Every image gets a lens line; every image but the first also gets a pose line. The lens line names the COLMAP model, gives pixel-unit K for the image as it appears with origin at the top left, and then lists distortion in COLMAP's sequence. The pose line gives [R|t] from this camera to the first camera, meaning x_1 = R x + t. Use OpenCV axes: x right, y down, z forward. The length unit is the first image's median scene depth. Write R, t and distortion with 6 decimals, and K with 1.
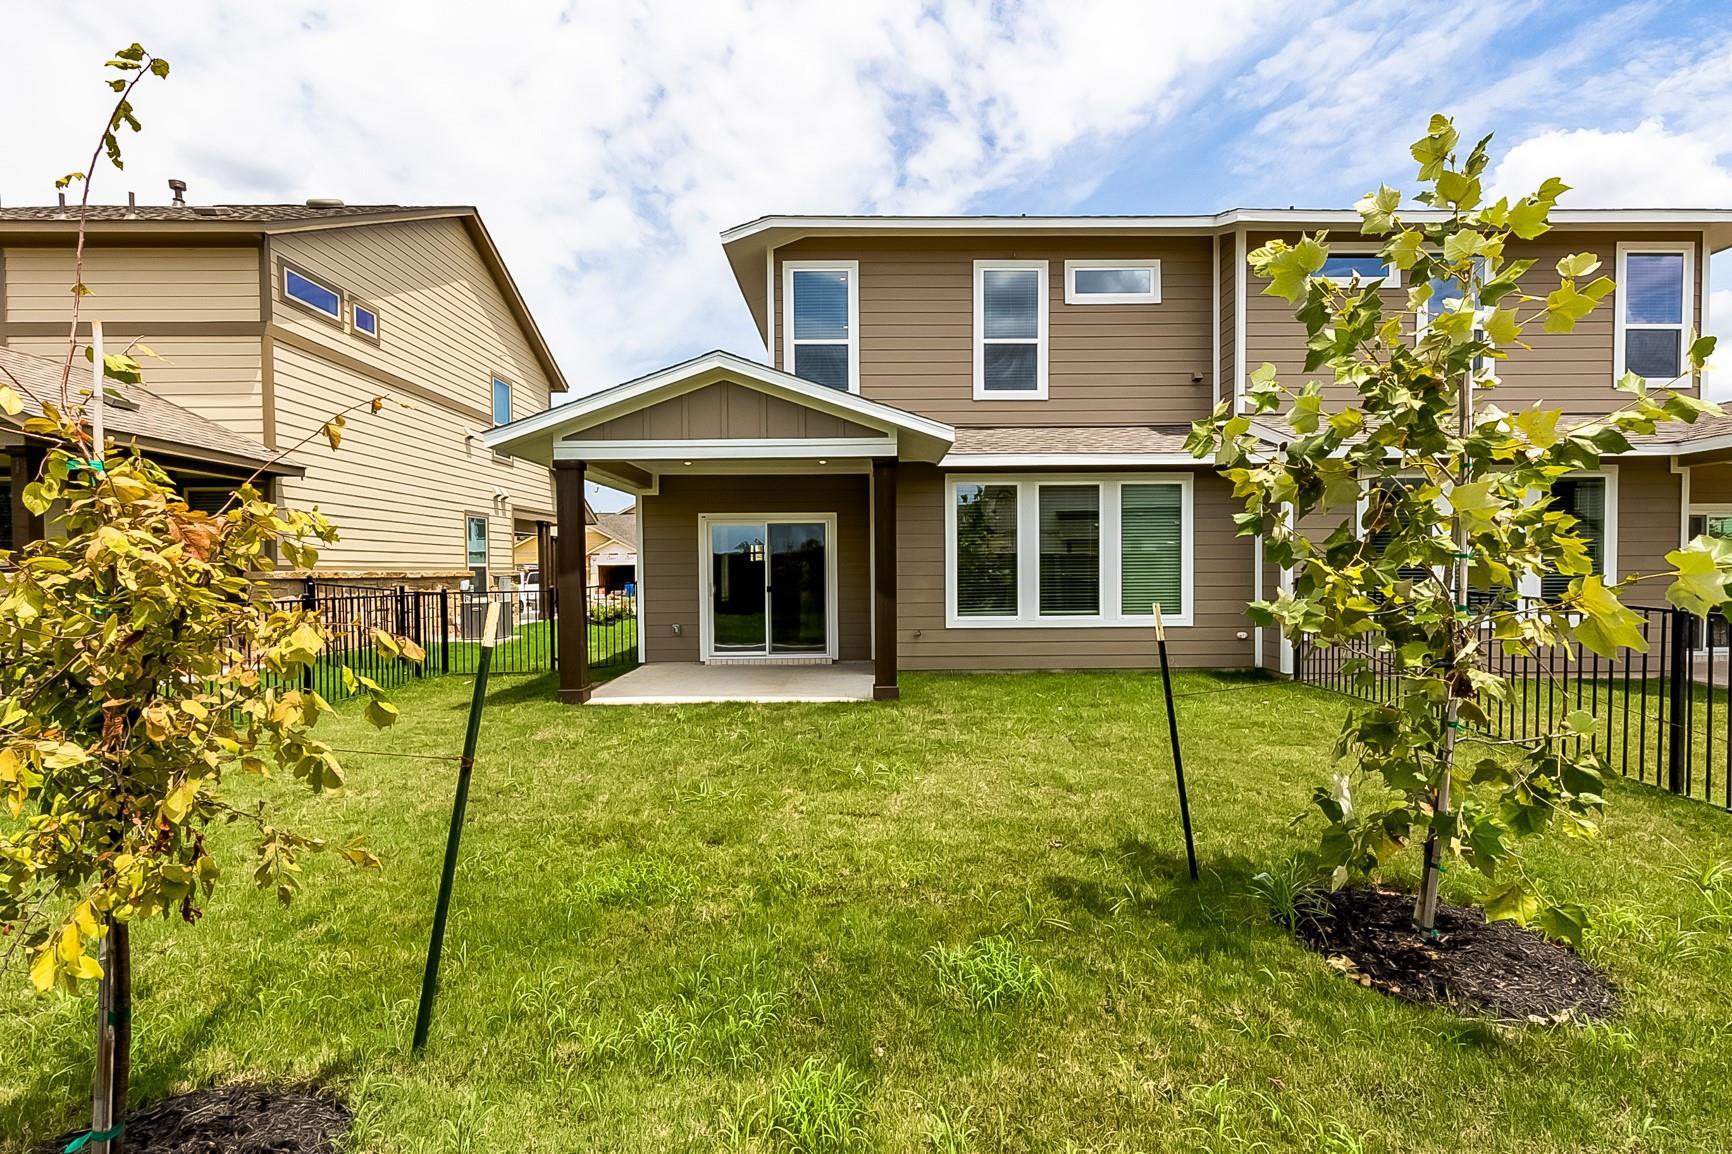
lens RADIAL K [[790.9, 0, 879.3], [0, 790.9, 580.4], [0, 0, 1]] dist [0.000973, 0.001861]
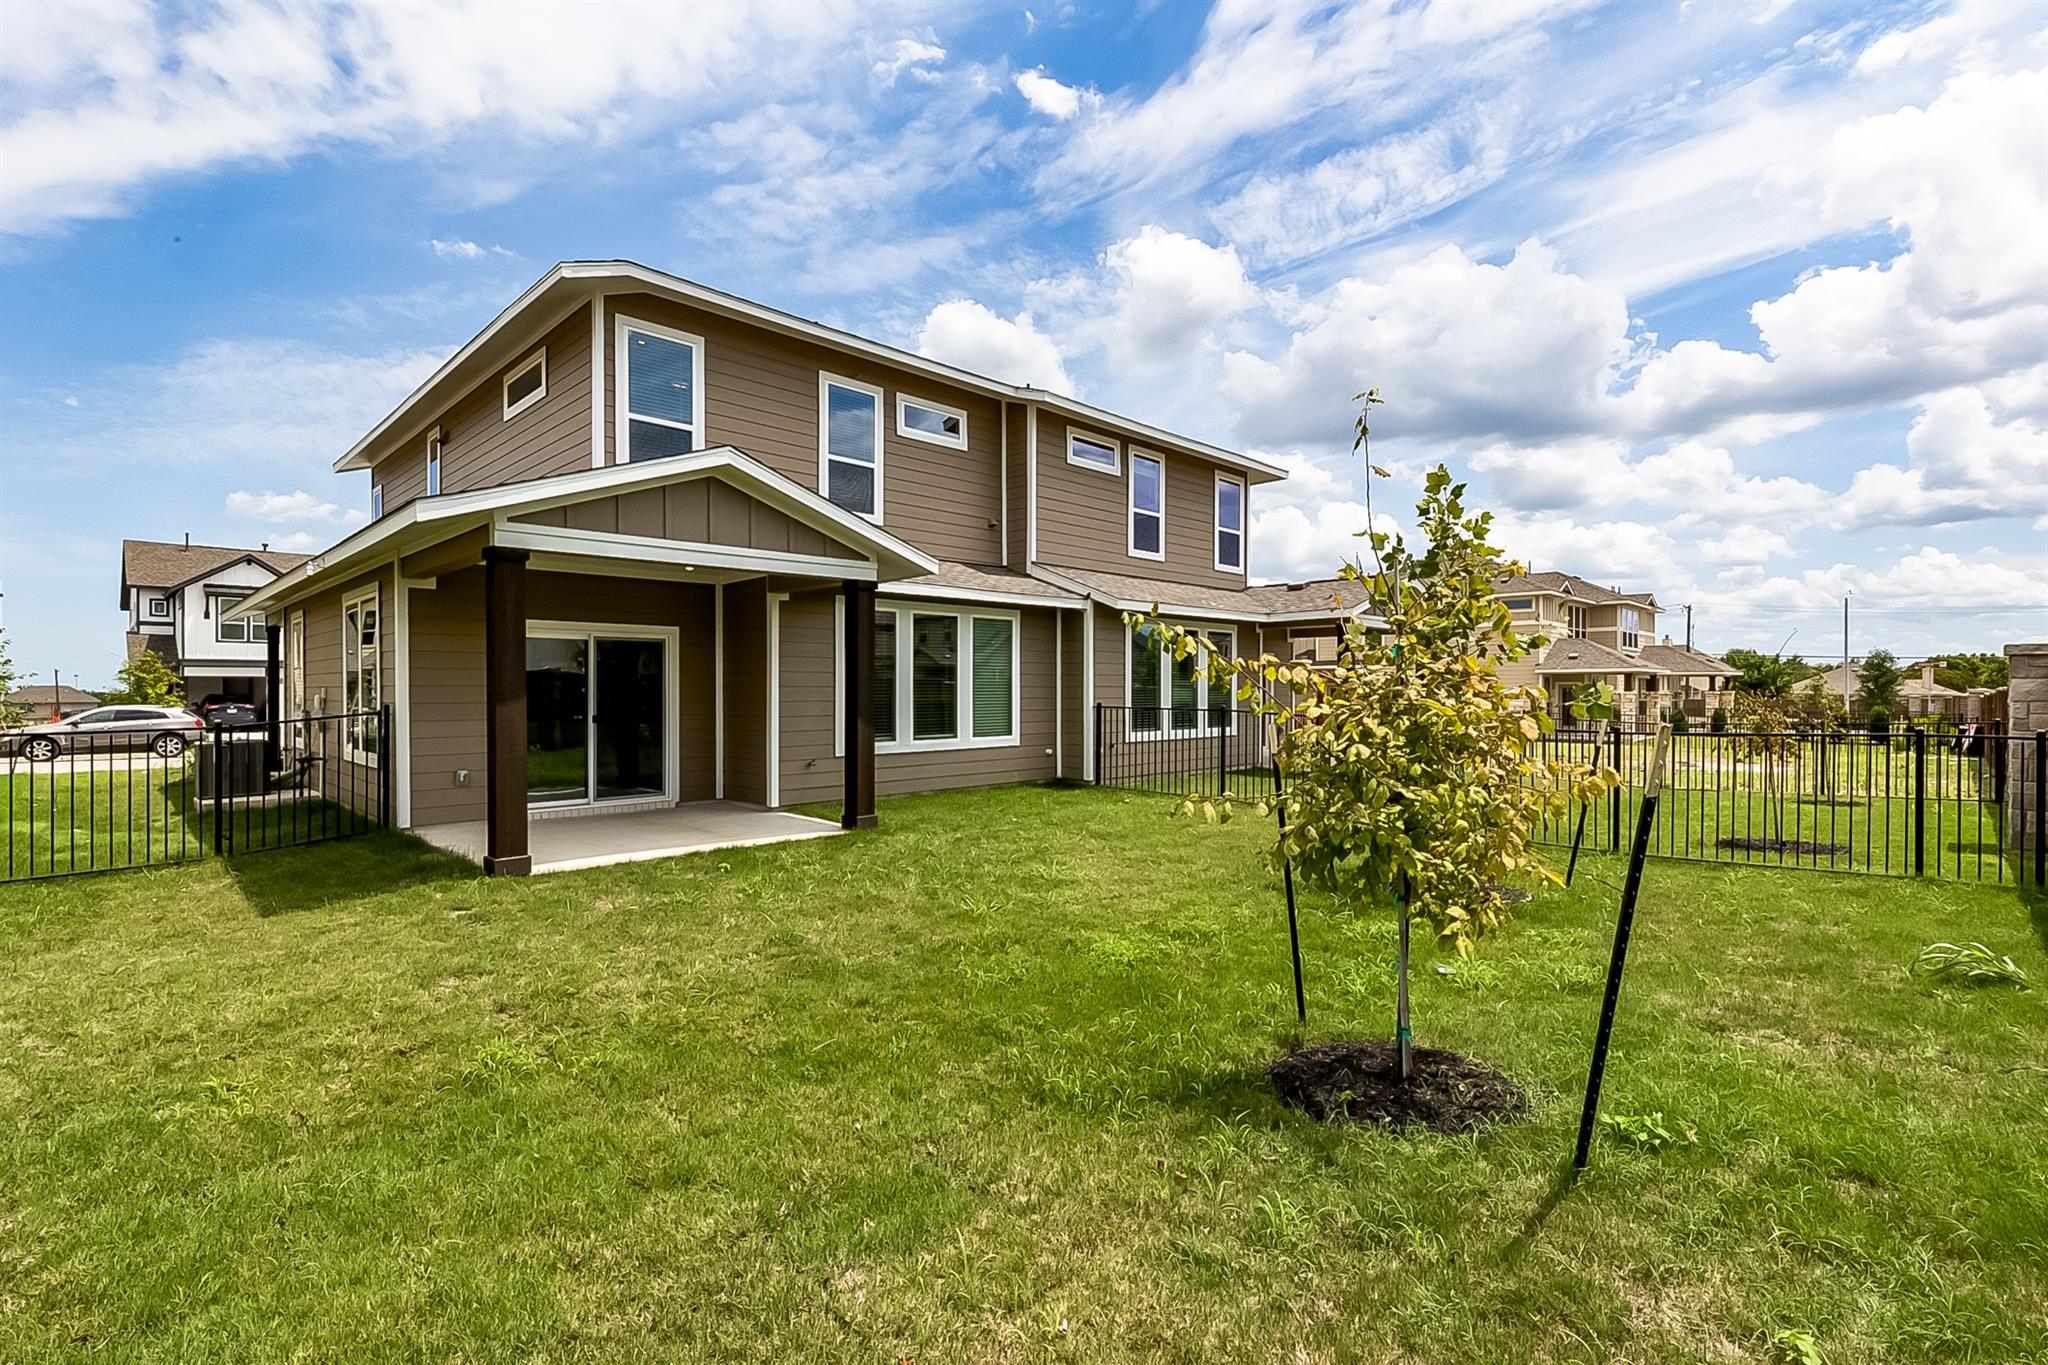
lens RADIAL K [[935.2, 0, 1039.0], [0, 935.2, 693.5], [0, 0, 1]] dist [0.000973, 0.001861]
pose [[0.709609, 0.003007, 0.704589, -0.482868], [0.004415, 0.999952, -0.008714, -0.004584], [-0.704582, 0.009294, 0.709562, 0.019661]]
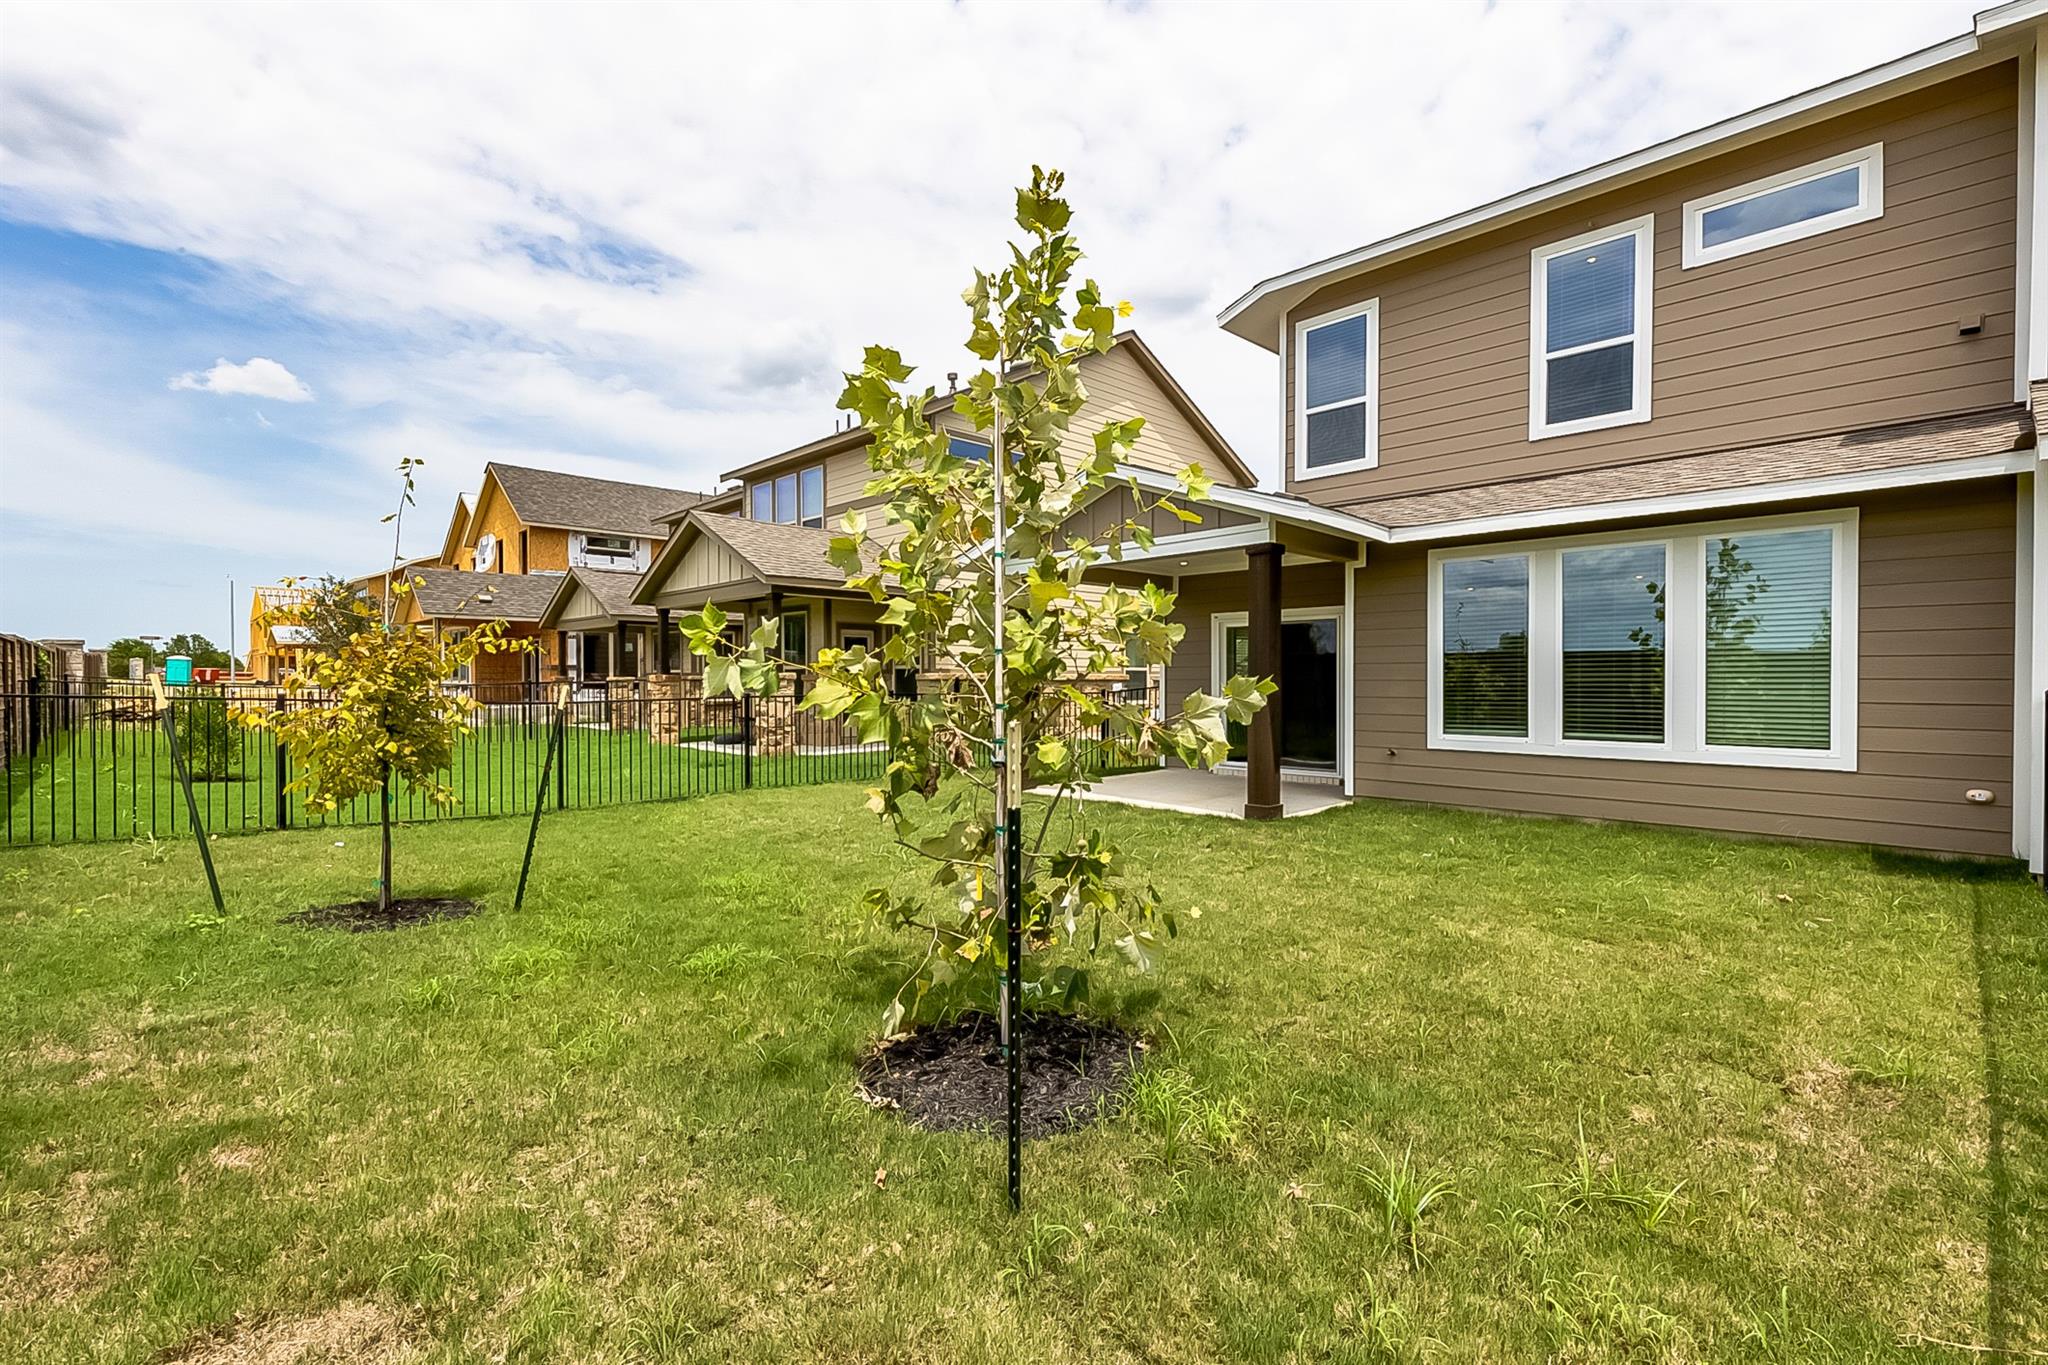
lens RADIAL K [[935.2, 0, 1025.5], [0, 935.2, 683.1], [0, 0, 1]] dist [0.000973, 0.001861]
pose [[0.675276, 0.010348, -0.737493, 0.443152], [-0.015212, 0.999884, 0.000101, 0.001846], [0.737408, 0.011151, 0.675355, 0.076982]]
